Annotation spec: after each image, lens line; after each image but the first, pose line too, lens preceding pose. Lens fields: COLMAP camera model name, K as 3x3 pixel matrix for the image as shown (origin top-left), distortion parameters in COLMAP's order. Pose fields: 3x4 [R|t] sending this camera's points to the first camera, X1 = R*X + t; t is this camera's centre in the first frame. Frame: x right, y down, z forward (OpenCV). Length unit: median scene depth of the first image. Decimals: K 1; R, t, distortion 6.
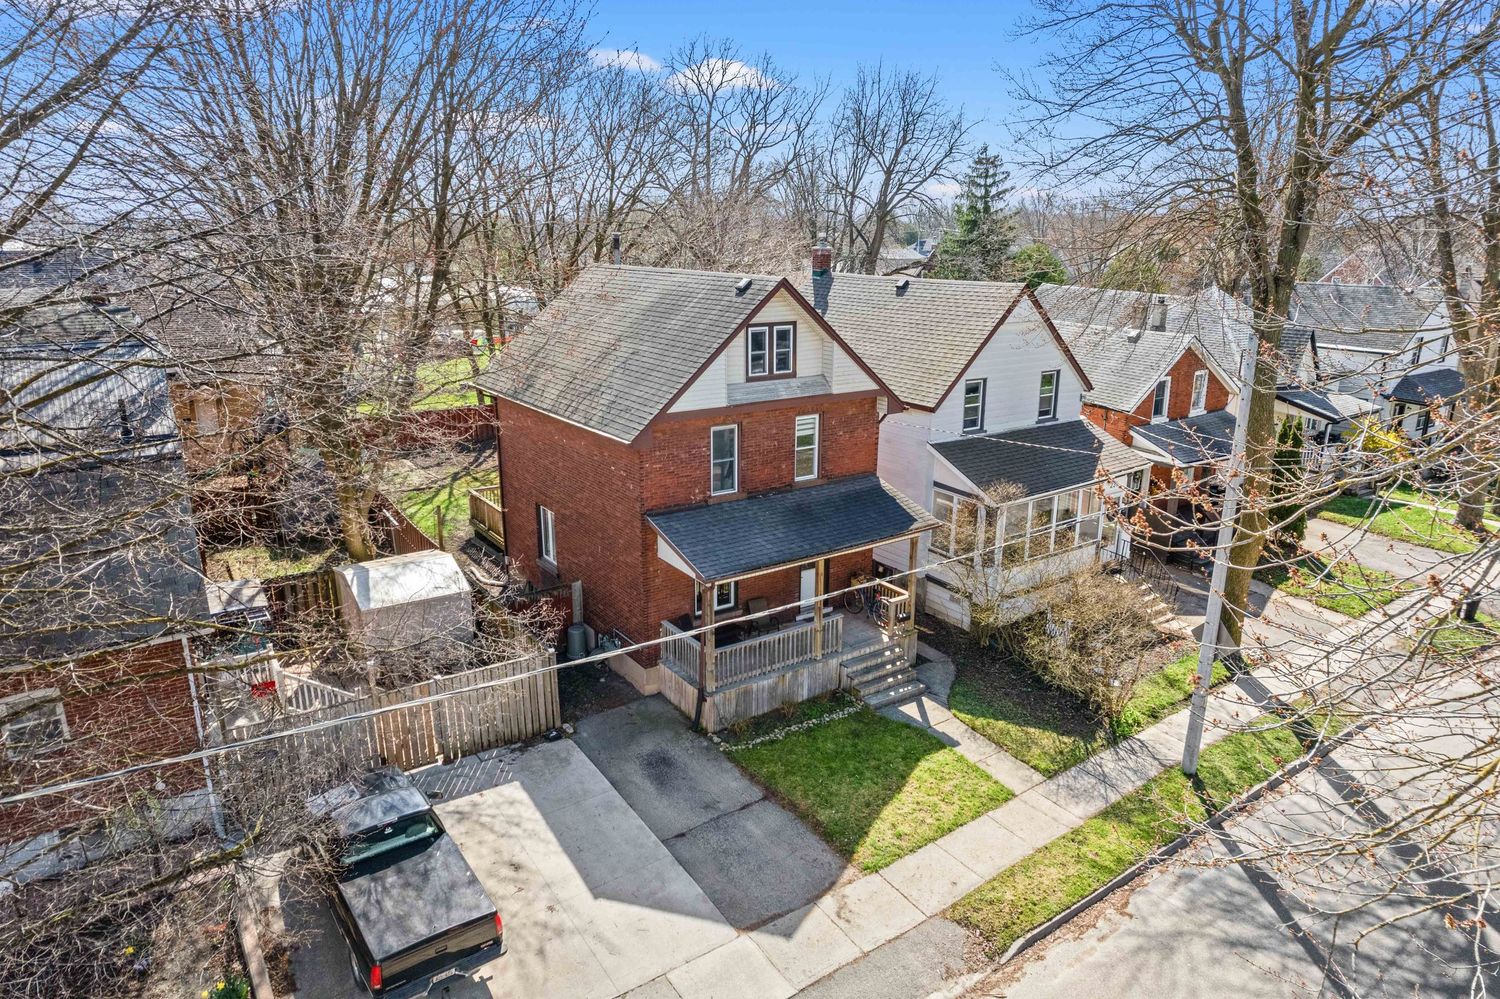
lens RADIAL K [[950.4, 0, 744.8], [0, 950.4, 456.5], [0, 0, 1]] dist [-0.057298, 0.042195]
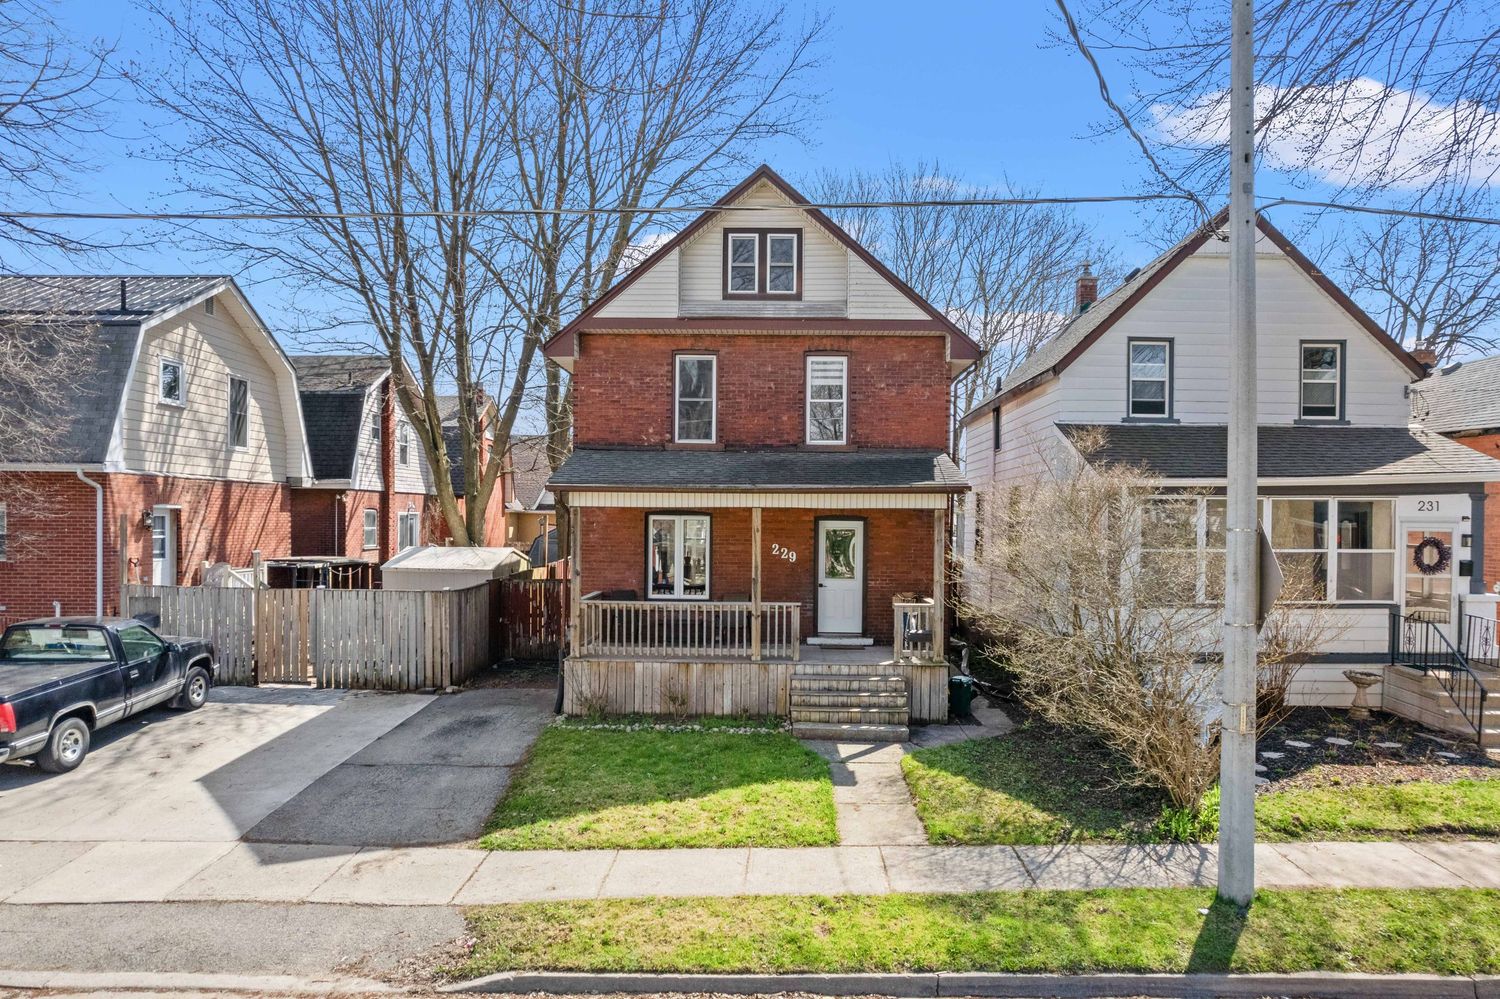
lens RADIAL K [[955.5, 0, 756.5], [0, 955.5, 500.6], [0, 0, 1]] dist [-0.064521, 0.045062]
pose [[0.813250, -0.007770, -0.581863, 0.518950], [-0.143434, 0.966383, -0.213377, 0.267624], [0.563961, 0.256987, 0.784797, 0.456380]]
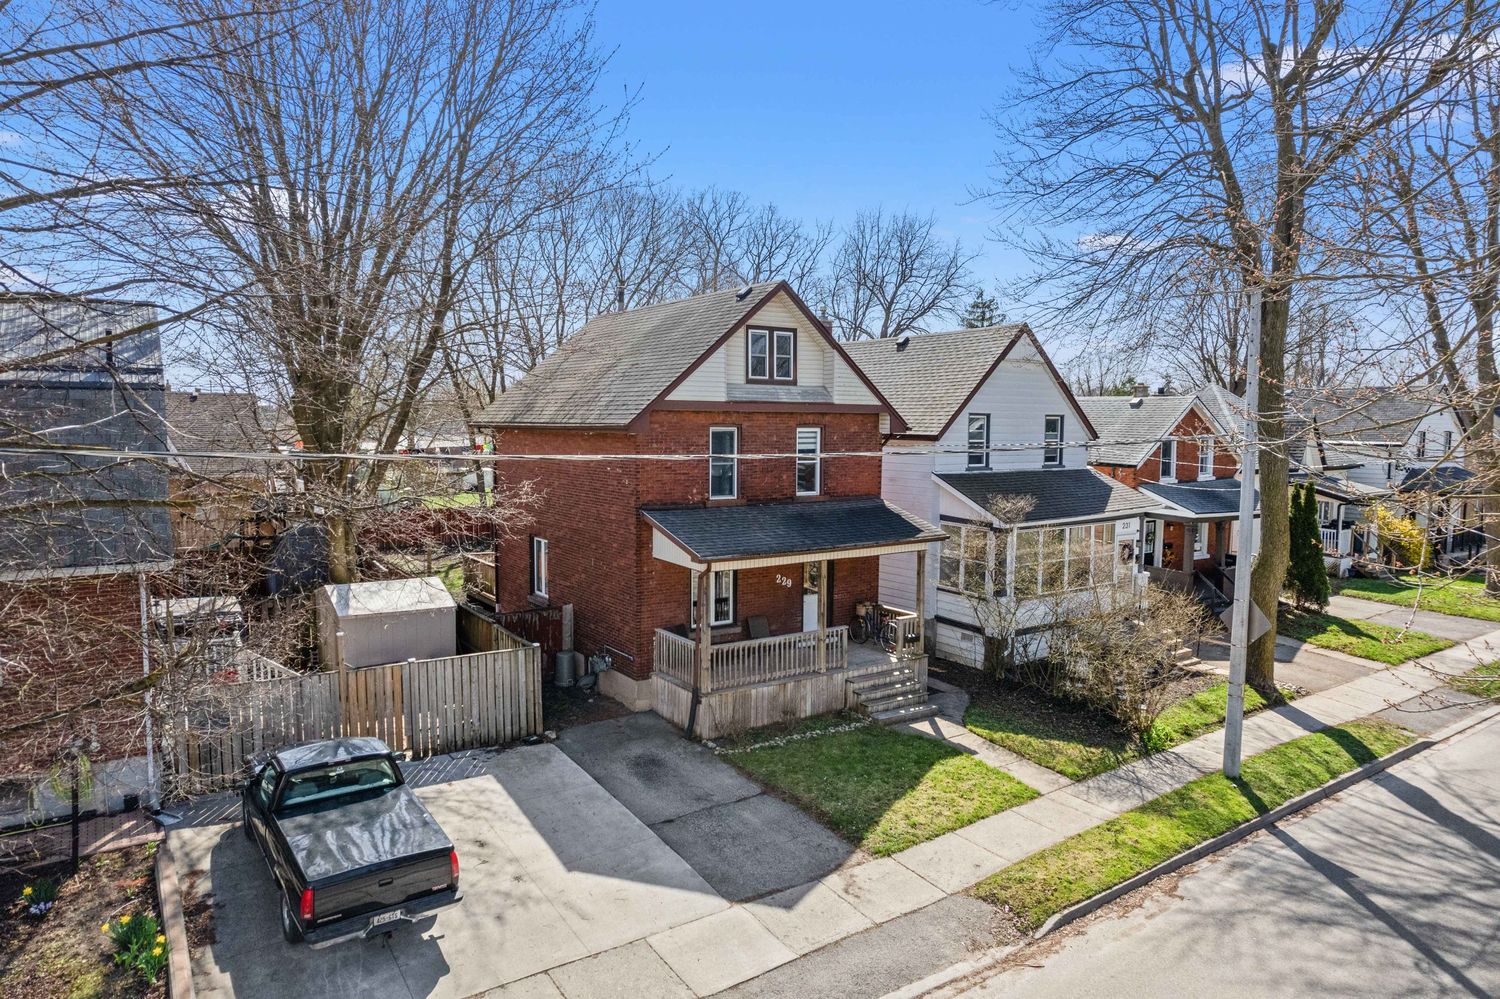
lens RADIAL K [[942.9, 0, 747.0], [0, 942.9, 461.8], [0, 0, 1]] dist [-0.054786, 0.040561]
pose [[0.999980, 0.003547, -0.005151, 0.008041], [-0.004460, 0.981787, -0.189934, 0.199809], [0.004383, 0.189953, 0.981783, 0.054658]]
